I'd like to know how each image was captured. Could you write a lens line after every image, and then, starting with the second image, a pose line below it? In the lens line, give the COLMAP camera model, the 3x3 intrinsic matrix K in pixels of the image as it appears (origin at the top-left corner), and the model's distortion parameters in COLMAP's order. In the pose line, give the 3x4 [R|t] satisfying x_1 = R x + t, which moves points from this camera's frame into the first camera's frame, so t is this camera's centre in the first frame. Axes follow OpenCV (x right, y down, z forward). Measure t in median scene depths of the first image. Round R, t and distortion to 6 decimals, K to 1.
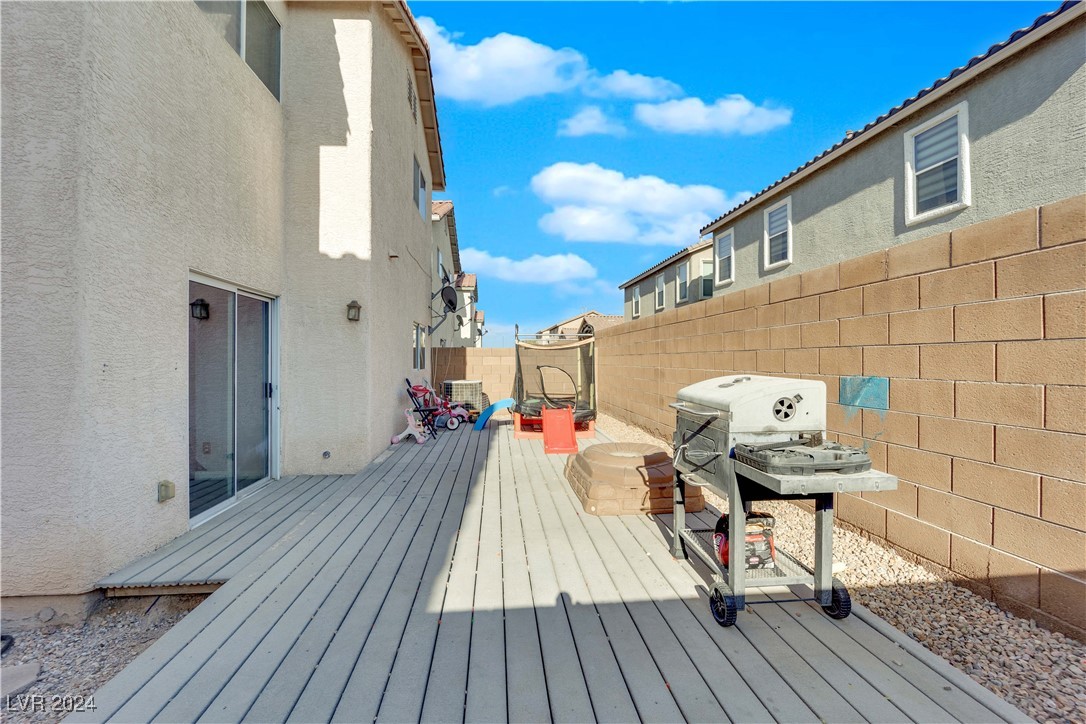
lens RADIAL K [[454.0, 0, 543.0], [0, 454.0, 362.0], [0, 0, 1]] dist [-0.010990, -0.003281]
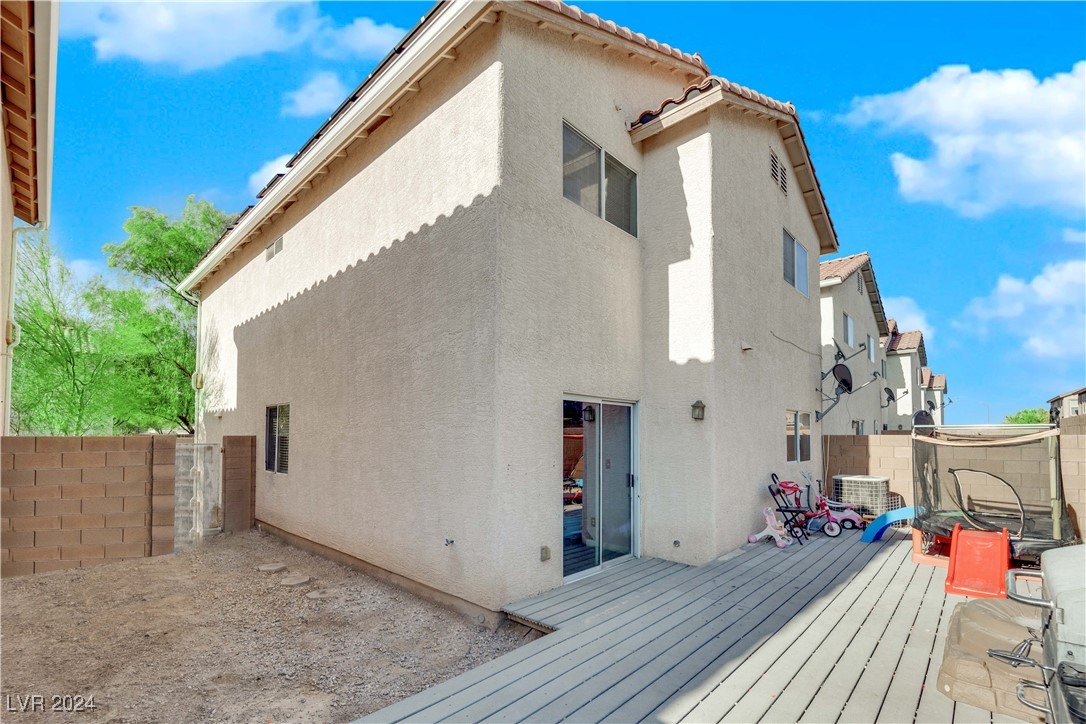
lens RADIAL K [[473.7, 0, 545.2], [0, 473.7, 421.4], [0, 0, 1]] dist [-0.013047, -0.000309]
pose [[0.652387, -0.017550, -0.757683, 0.176948], [-0.008851, 0.999487, -0.030773, -0.049364], [0.757835, 0.026782, 0.651897, 0.016689]]
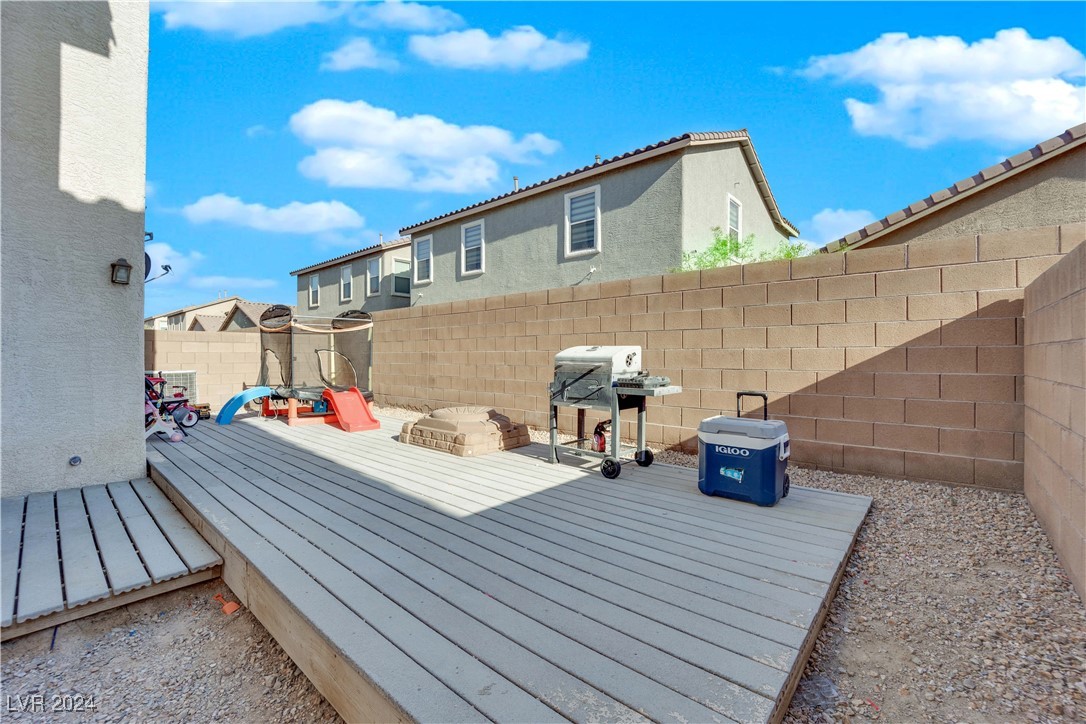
lens RADIAL K [[454.0, 0, 543.0], [0, 454.0, 362.0], [0, 0, 1]] dist [-0.010990, -0.003281]
pose [[0.733632, -0.007084, 0.679510, -0.404707], [0.002652, 0.999968, 0.007563, 0.038055], [-0.679542, -0.003747, 0.733627, -0.056651]]
